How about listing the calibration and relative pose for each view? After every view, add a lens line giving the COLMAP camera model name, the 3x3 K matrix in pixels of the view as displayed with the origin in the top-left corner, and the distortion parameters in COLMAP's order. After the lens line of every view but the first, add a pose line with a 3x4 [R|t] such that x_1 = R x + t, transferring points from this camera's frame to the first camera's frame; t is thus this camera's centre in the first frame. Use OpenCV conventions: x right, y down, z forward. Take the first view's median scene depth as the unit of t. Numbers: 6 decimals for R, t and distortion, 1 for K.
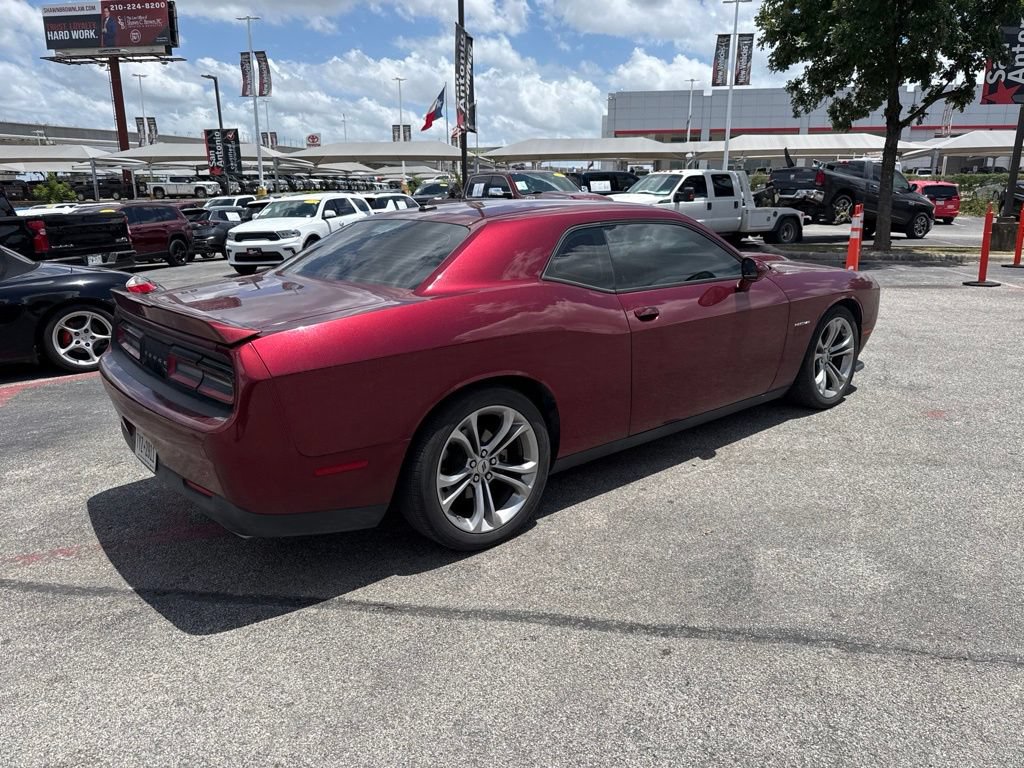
lens RADIAL K [[723.2, 0, 520.0], [0, 723.2, 387.5], [0, 0, 1]] dist [0.020496, -0.027094]
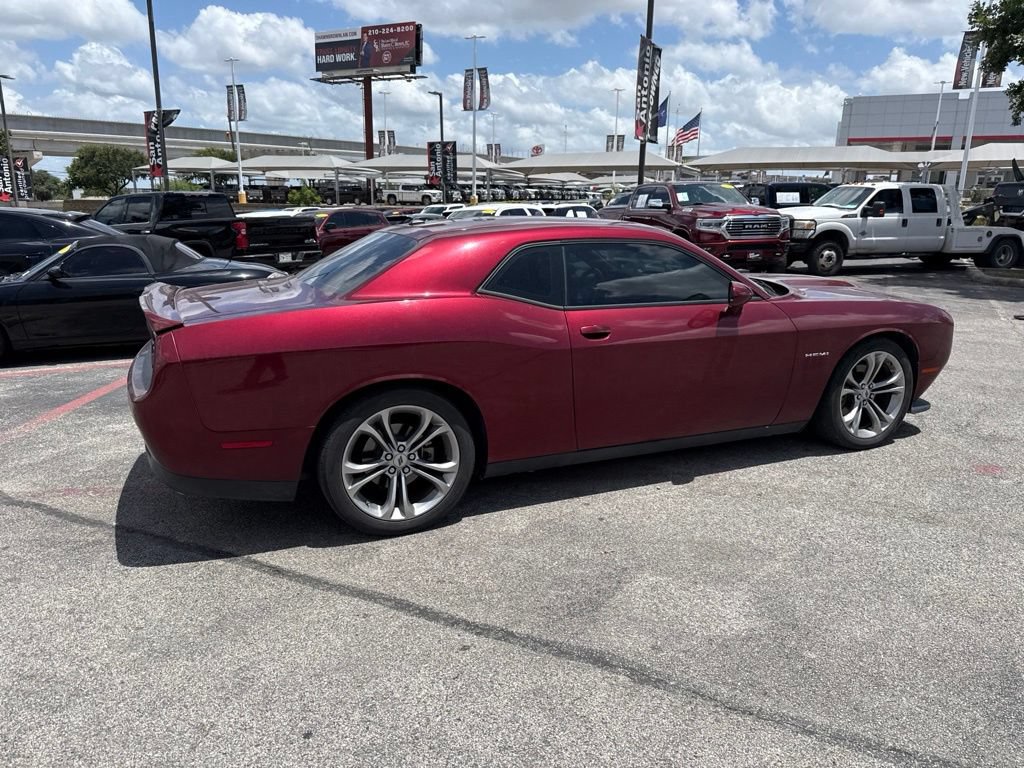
lens RADIAL K [[723.2, 0, 518.0], [0, 723.2, 389.3], [0, 0, 1]] dist [0.020496, -0.027094]
pose [[0.956279, 0.088157, -0.278853, 0.078997], [-0.090681, 0.995873, 0.003861, -0.003366], [0.278043, 0.021594, 0.960326, -0.000319]]
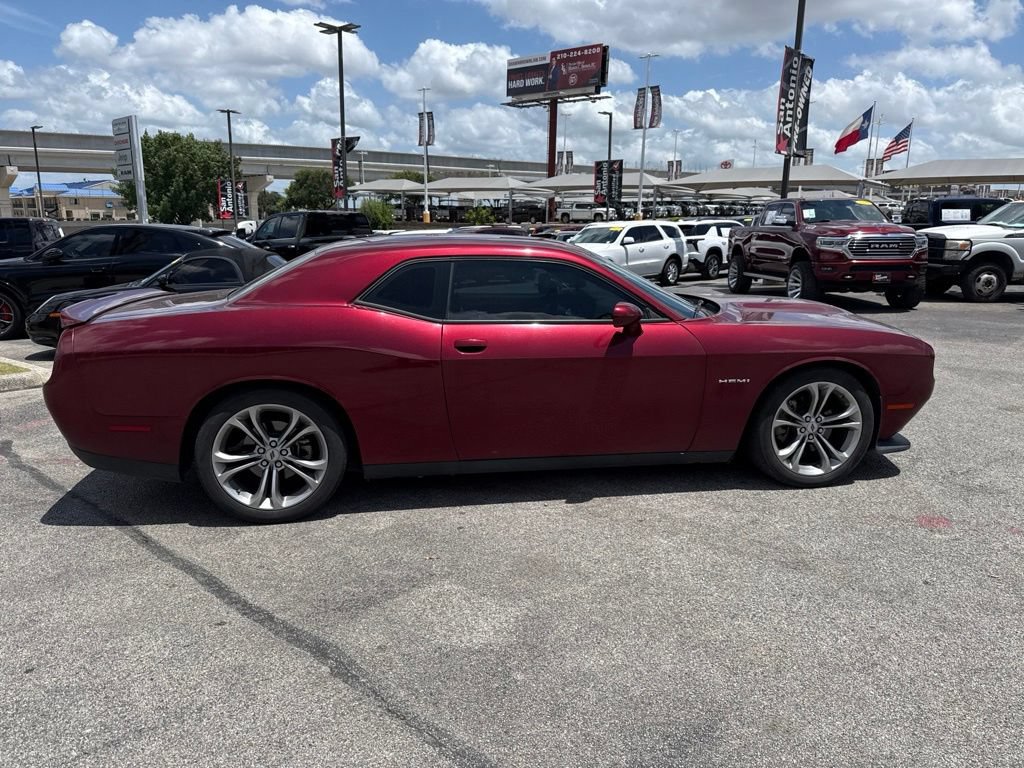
lens RADIAL K [[723.2, 0, 518.9], [0, 723.2, 385.8], [0, 0, 1]] dist [0.020496, -0.027094]
pose [[0.853420, 0.131479, -0.504368, 0.168676], [-0.148750, 0.988856, 0.006080, -0.013389], [0.499547, 0.069836, 0.863467, 0.030369]]
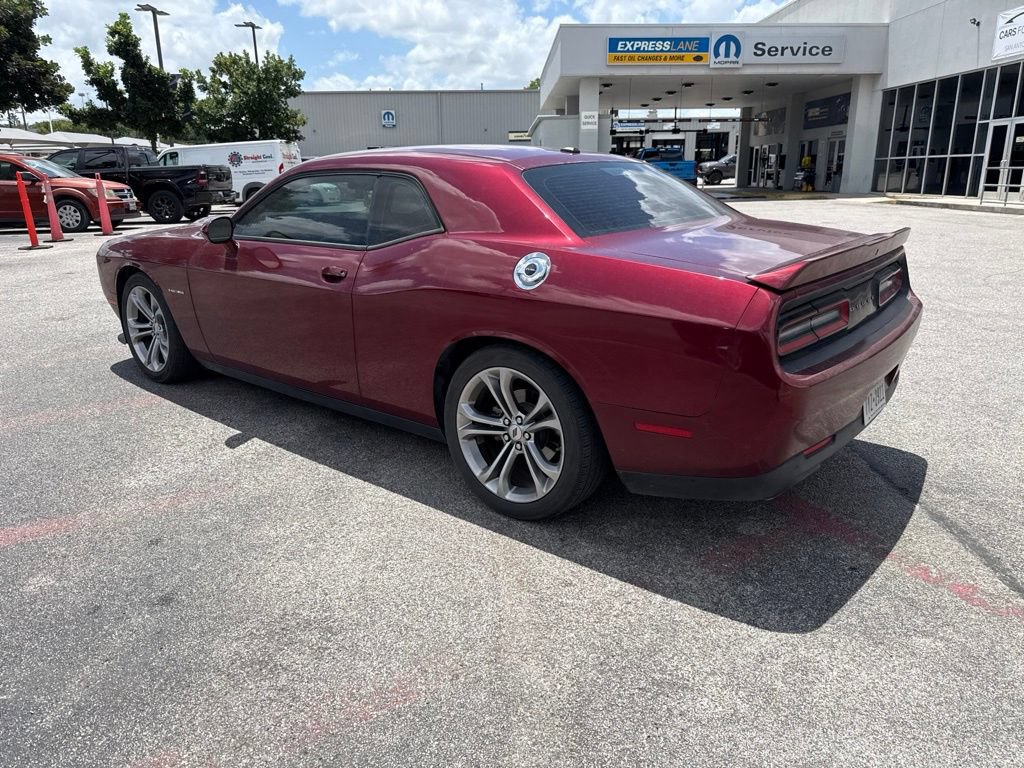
lens RADIAL K [[723.2, 0, 515.3], [0, 723.2, 383.7], [0, 0, 1]] dist [0.020496, -0.027094]
pose [[-0.173322, -0.272914, 0.946297, -0.244819], [0.259696, 0.914169, 0.311214, -0.064569], [-0.950009, 0.299689, -0.087571, 0.282066]]
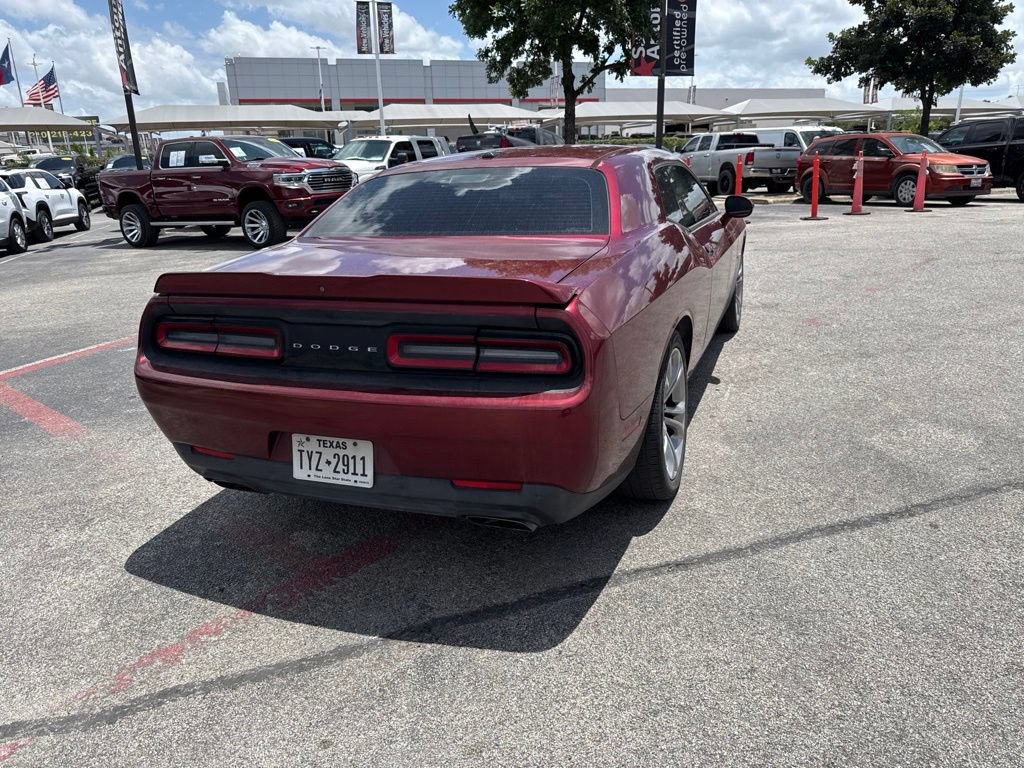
lens RADIAL K [[723.2, 0, 521.1], [0, 723.2, 380.9], [0, 0, 1]] dist [0.020496, -0.027094]
pose [[0.881212, -0.160756, 0.444548, -0.124245], [0.148549, 0.986933, 0.062427, -0.004381], [-0.448774, 0.011026, 0.893577, 0.039118]]
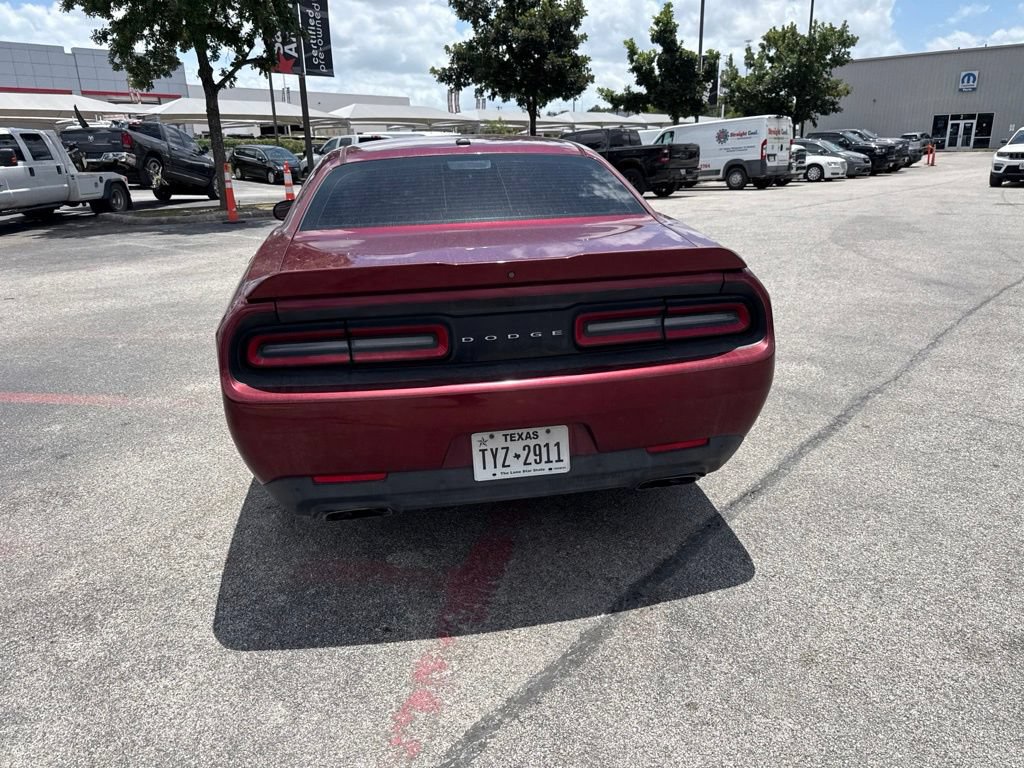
lens RADIAL K [[723.2, 0, 518.7], [0, 723.2, 385.9], [0, 0, 1]] dist [0.020496, -0.027094]
pose [[0.525370, -0.267101, 0.807864, -0.204911], [0.236058, 0.957935, 0.163206, -0.020494], [-0.817474, 0.104959, 0.566322, 0.106399]]
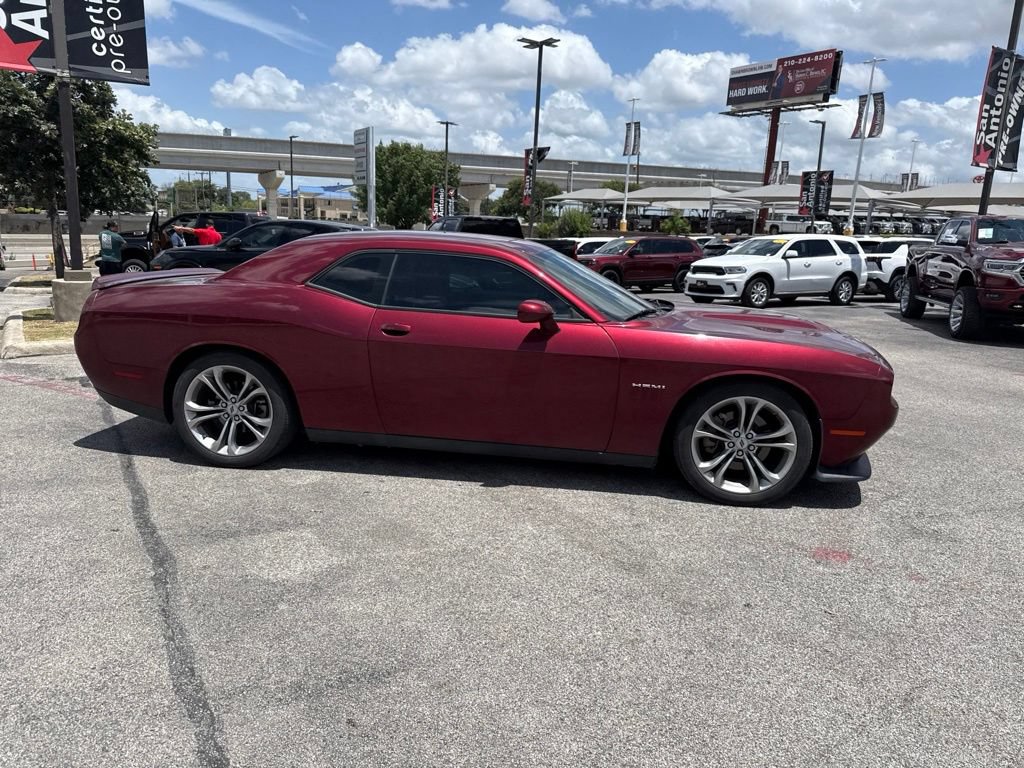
lens RADIAL K [[723.2, 0, 517.8], [0, 723.2, 380.3], [0, 0, 1]] dist [0.020496, -0.027094]
pose [[0.666366, 0.193564, -0.720062, 0.252759], [-0.237306, 0.970557, 0.041291, -0.025743], [0.706853, 0.143360, 0.692680, 0.076786]]
